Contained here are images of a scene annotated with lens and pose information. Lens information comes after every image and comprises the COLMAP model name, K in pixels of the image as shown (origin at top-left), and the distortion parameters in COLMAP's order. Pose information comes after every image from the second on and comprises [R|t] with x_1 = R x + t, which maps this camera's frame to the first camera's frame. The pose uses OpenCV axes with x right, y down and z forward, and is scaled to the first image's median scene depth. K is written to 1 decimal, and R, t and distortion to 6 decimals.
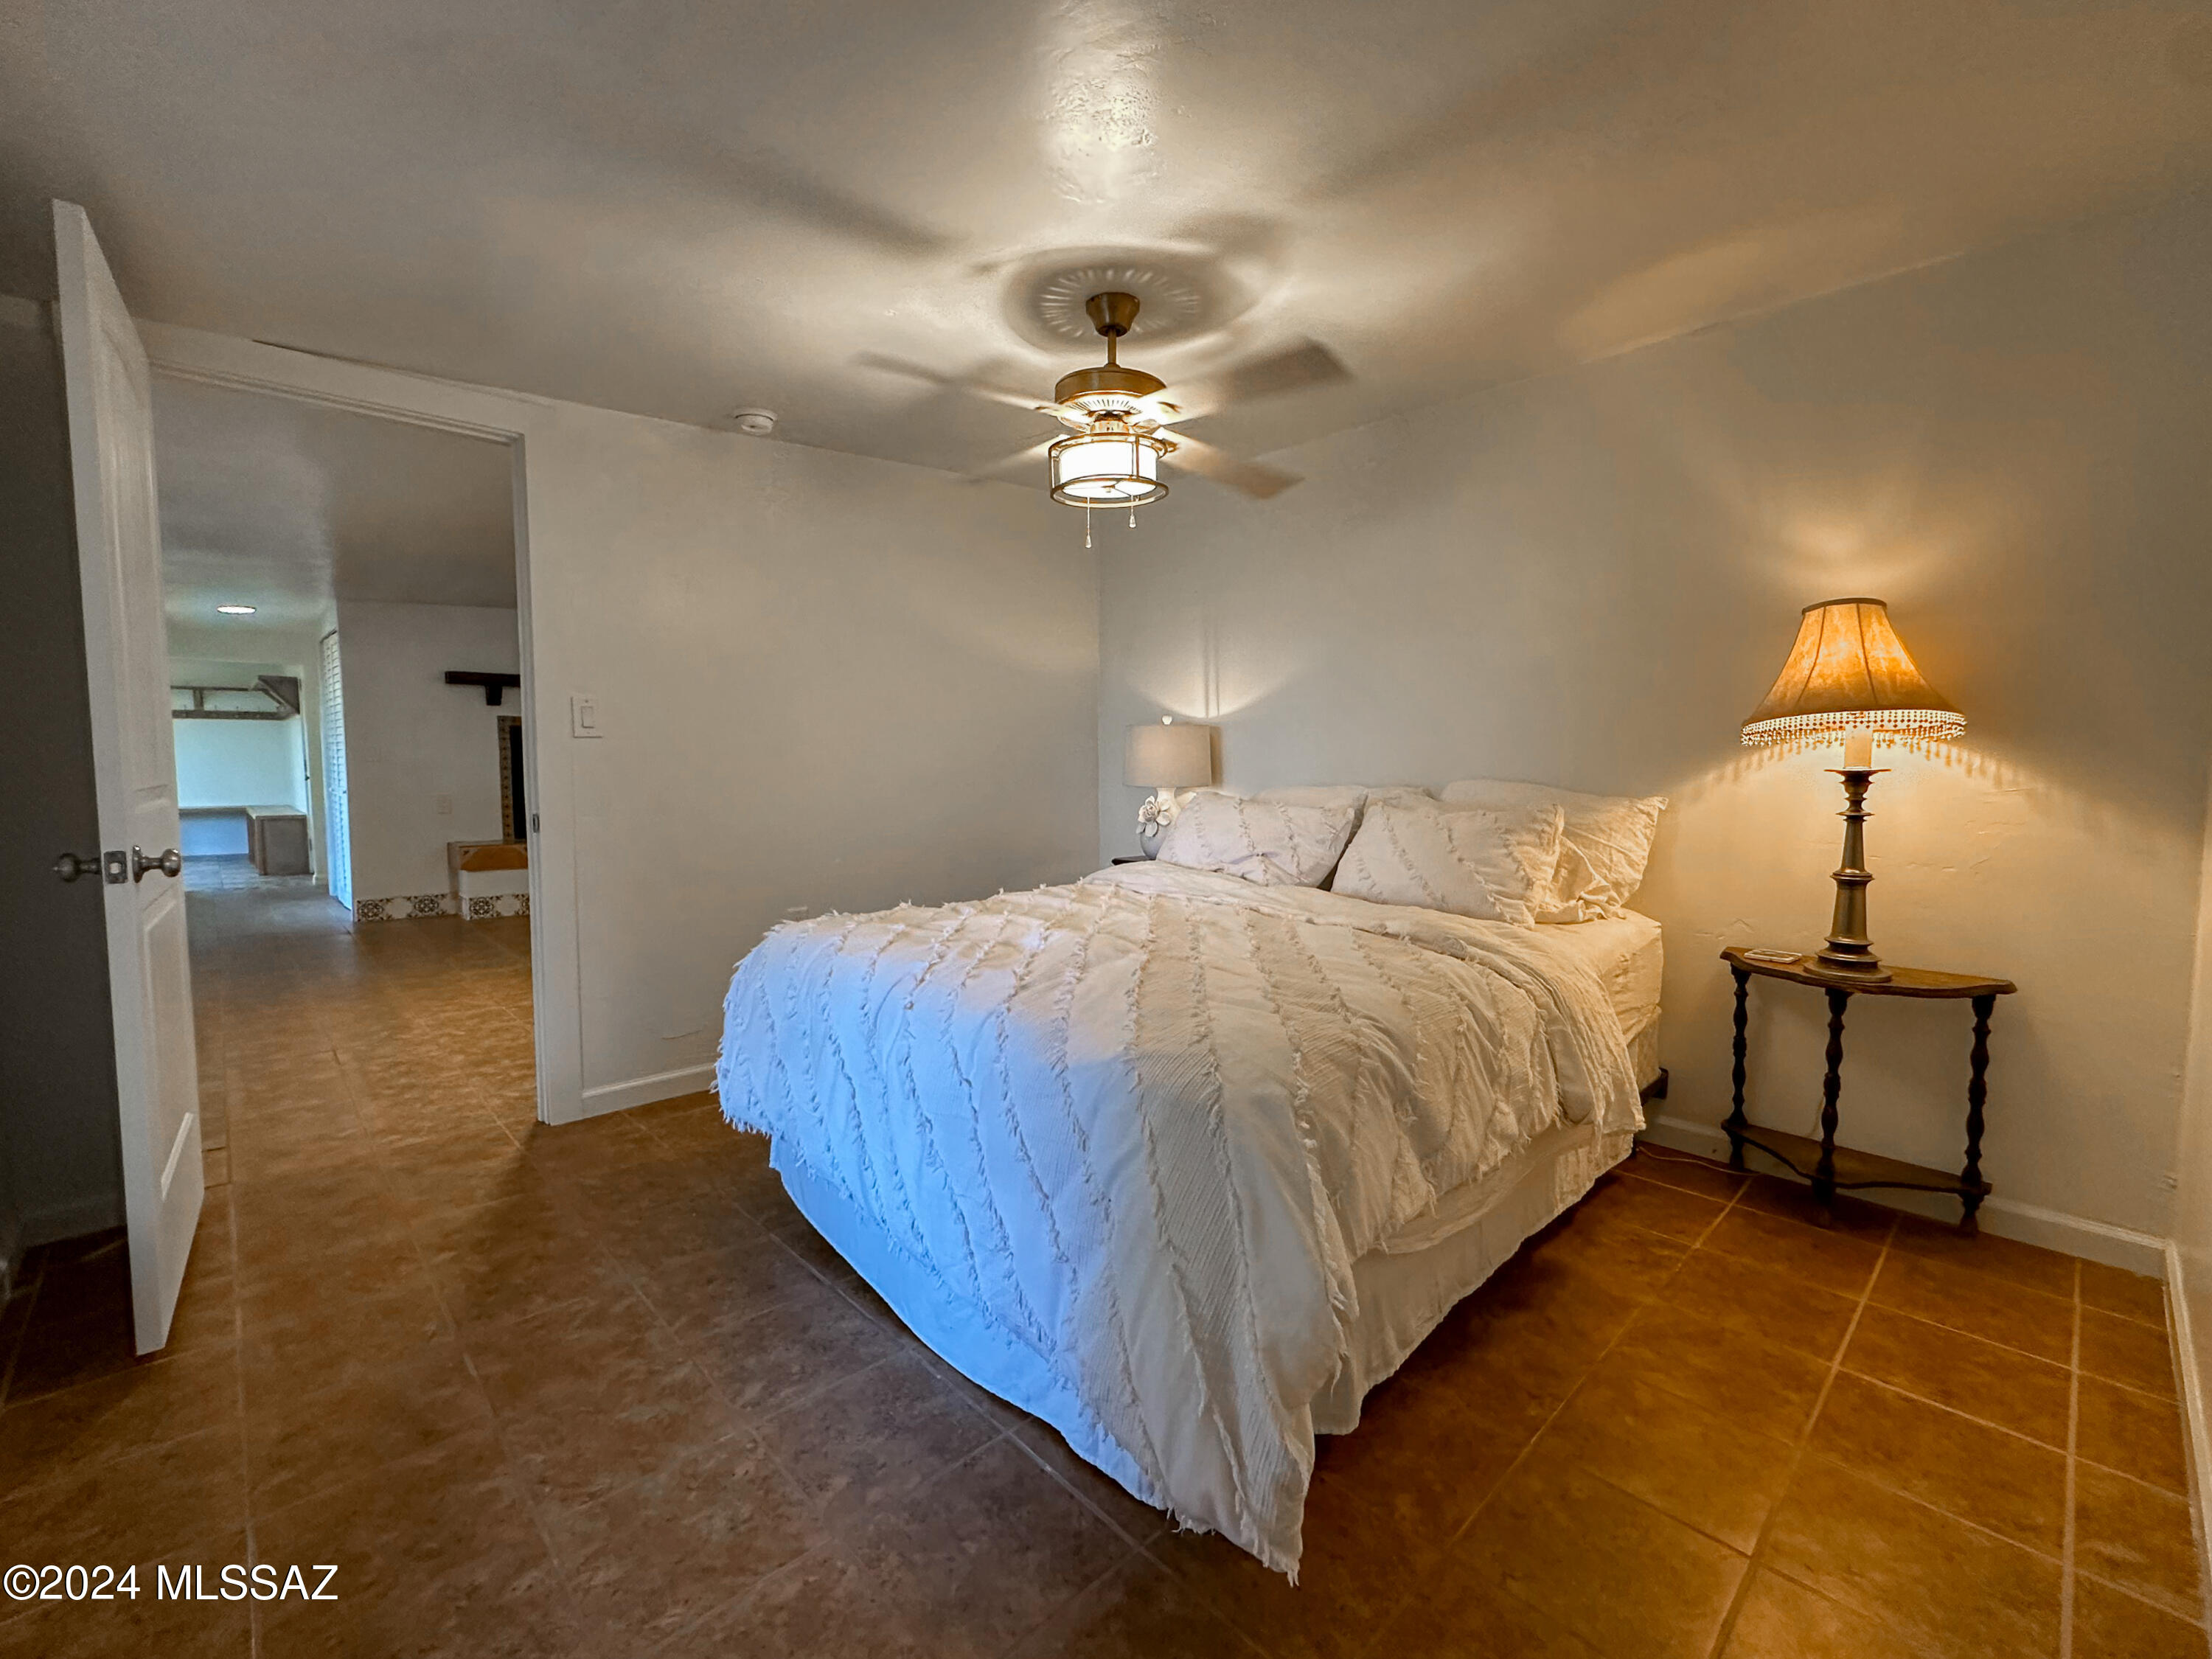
lens RADIAL K [[905.9, 0, 1116.0], [0, 905.9, 816.5], [0, 0, 1]] dist [-0.003688, 0.000338]
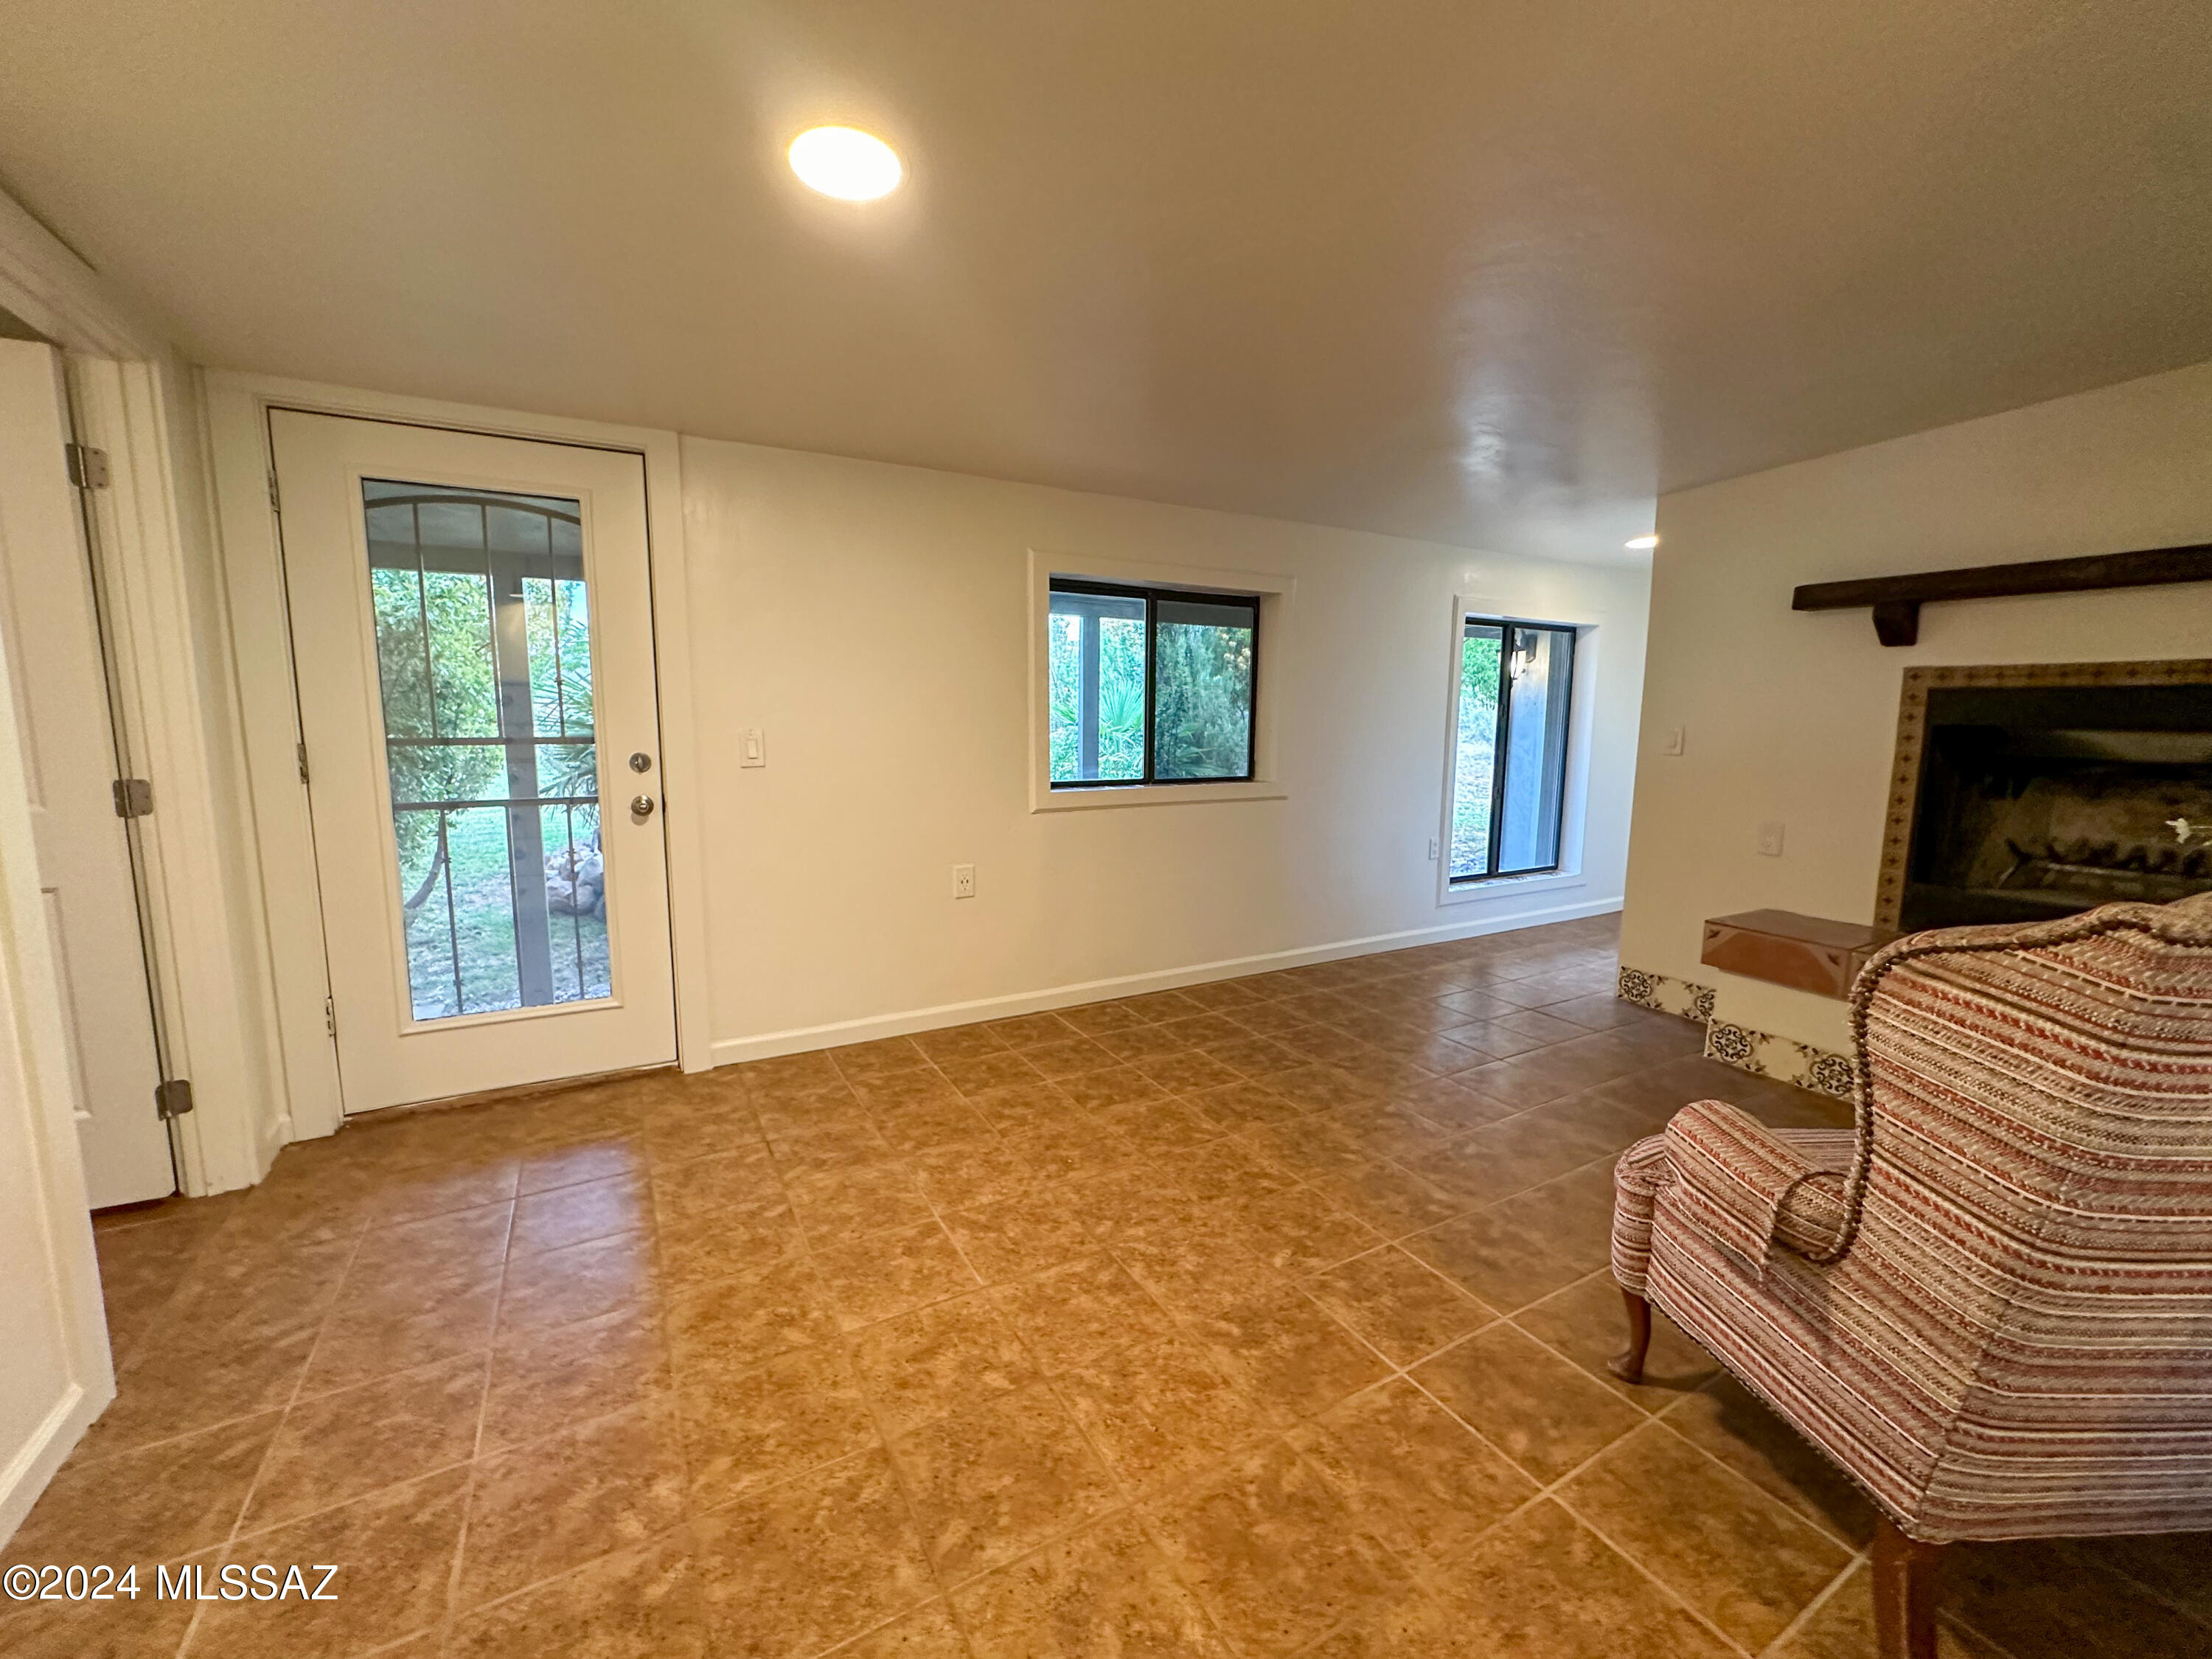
lens RADIAL K [[905.9, 0, 1119.0], [0, 905.9, 829.1], [0, 0, 1]] dist [-0.003688, 0.000338]
pose [[-0.248042, 0.117847, -0.961555, -0.127196], [-0.074592, 0.987303, 0.140244, -0.065992], [0.965873, 0.106511, -0.236102, 0.748650]]
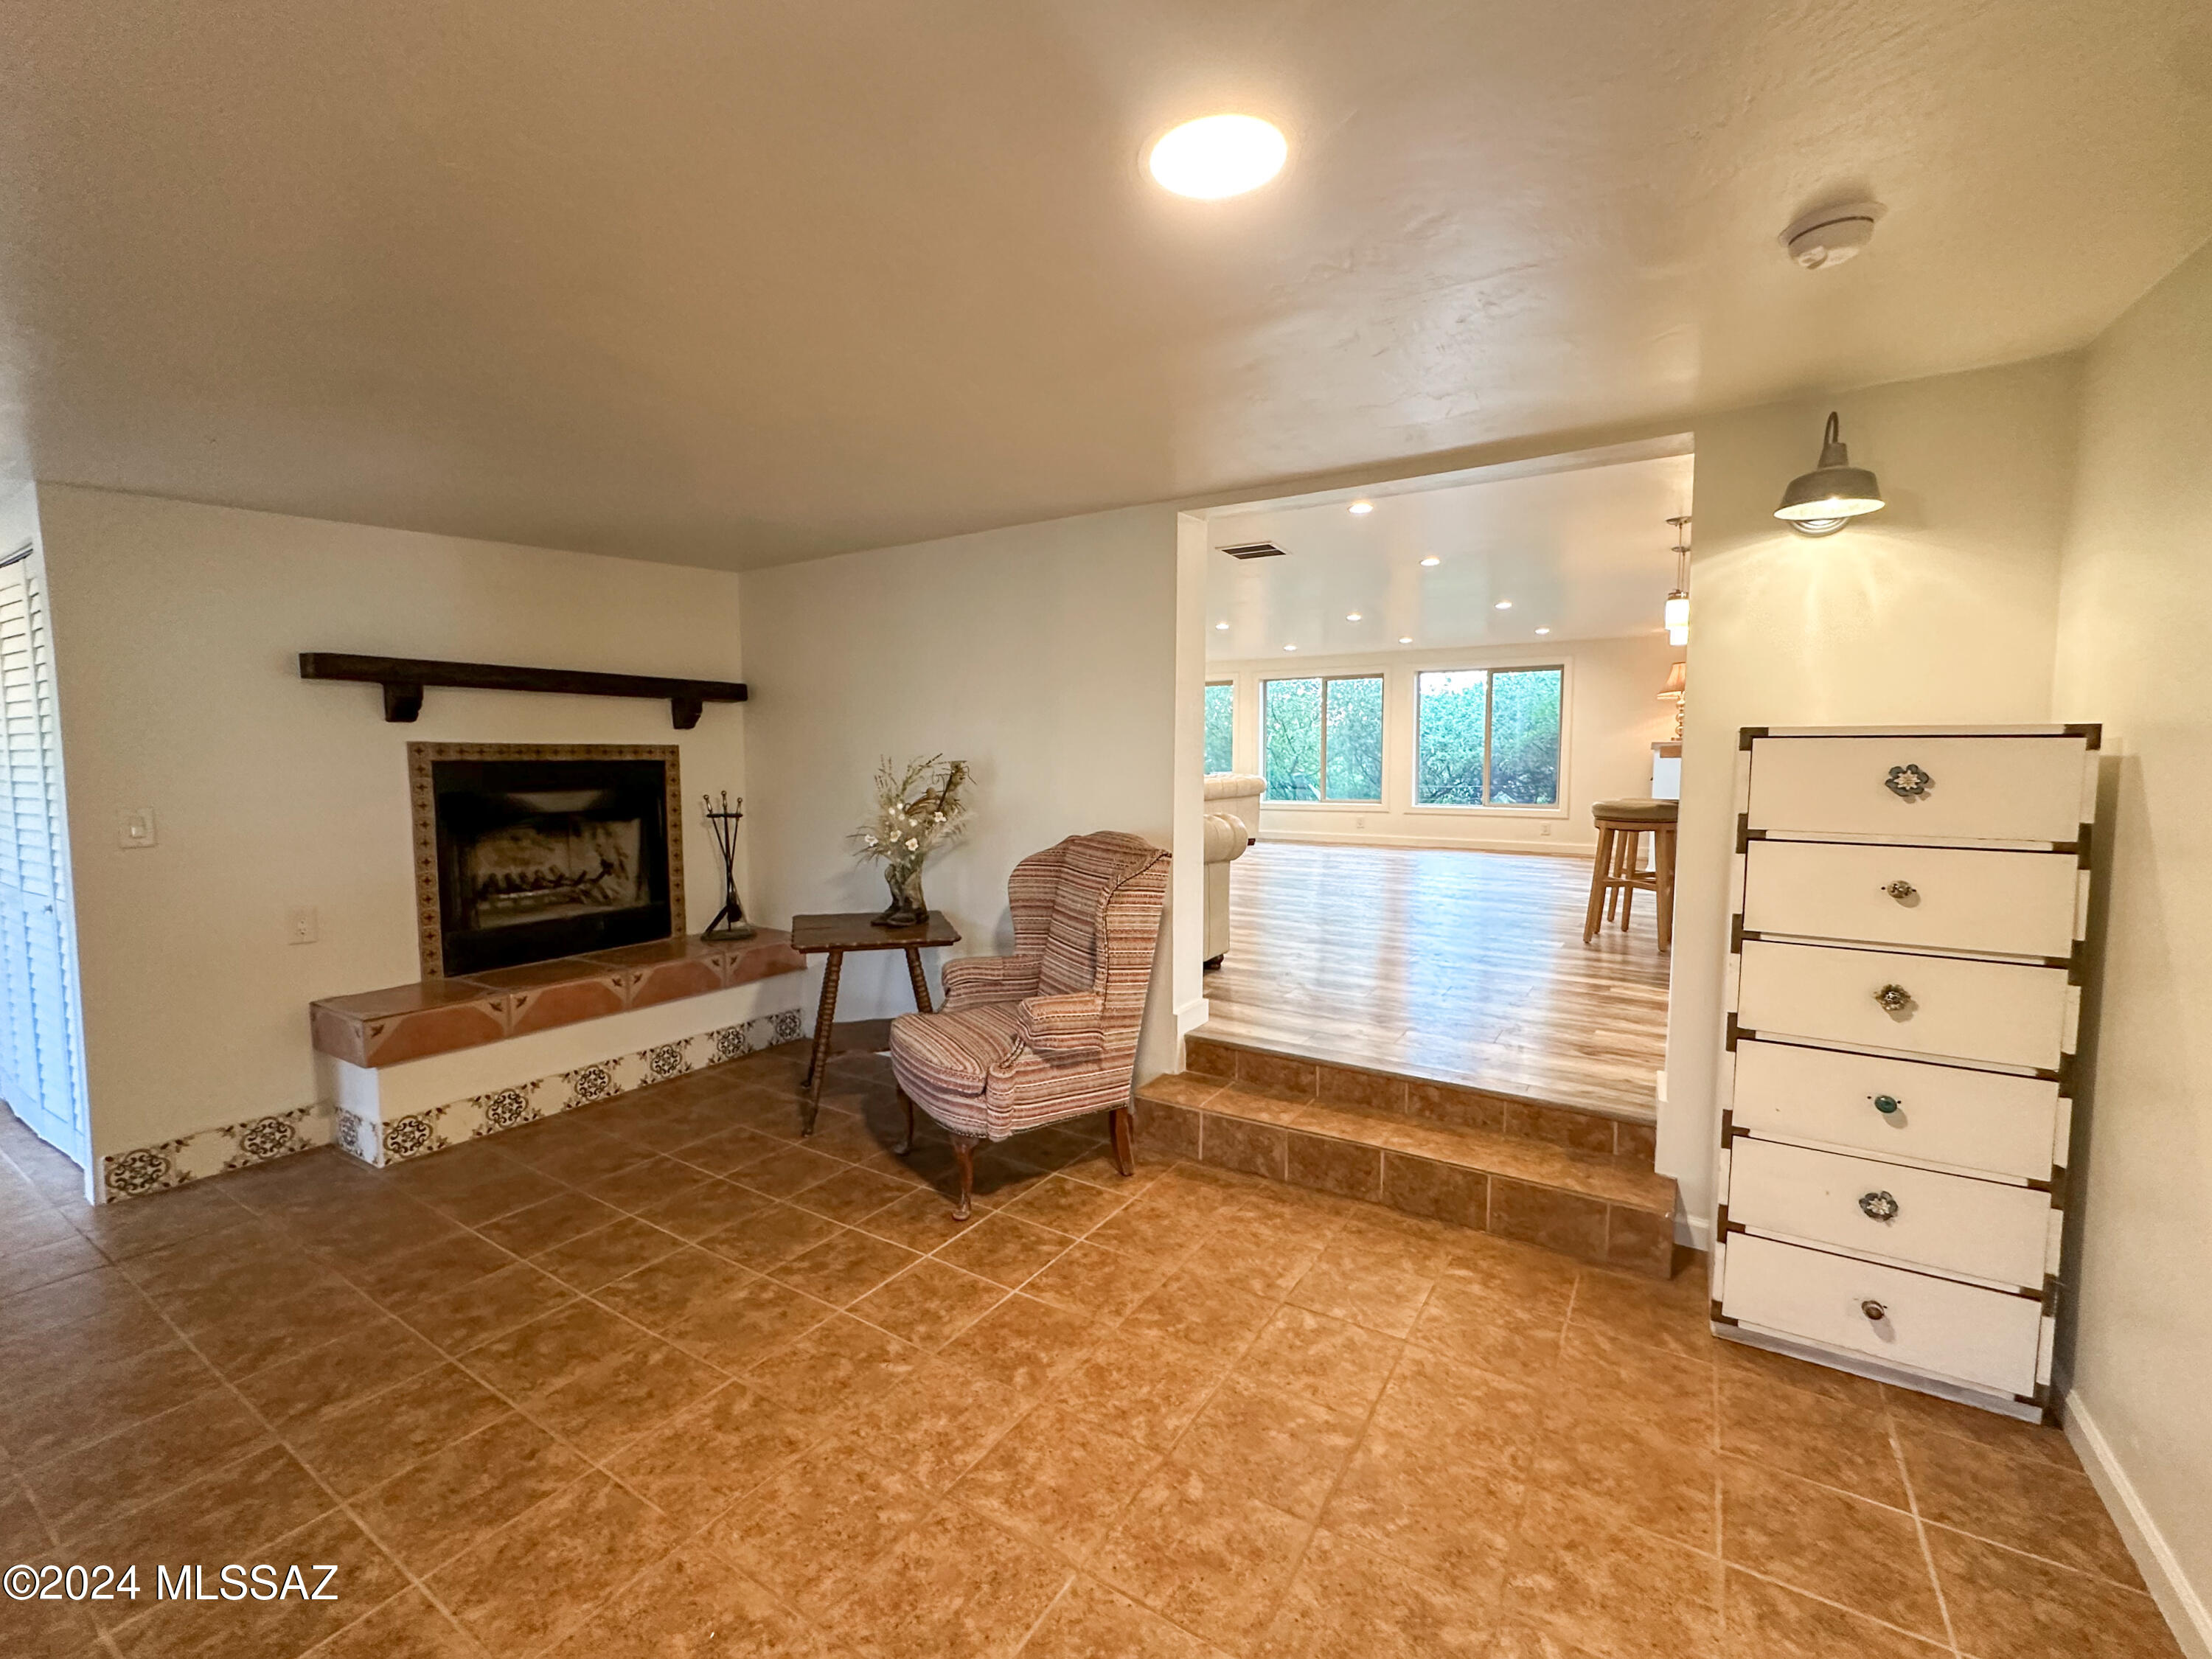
lens RADIAL K [[905.9, 0, 1116.4], [0, 905.9, 828.2], [0, 0, 1]] dist [-0.003688, 0.000338]
pose [[0.973387, -0.021655, 0.228142, -0.425289], [0.019423, 0.999739, 0.012021, -0.063062], [-0.228343, -0.007270, 0.973554, 0.425733]]
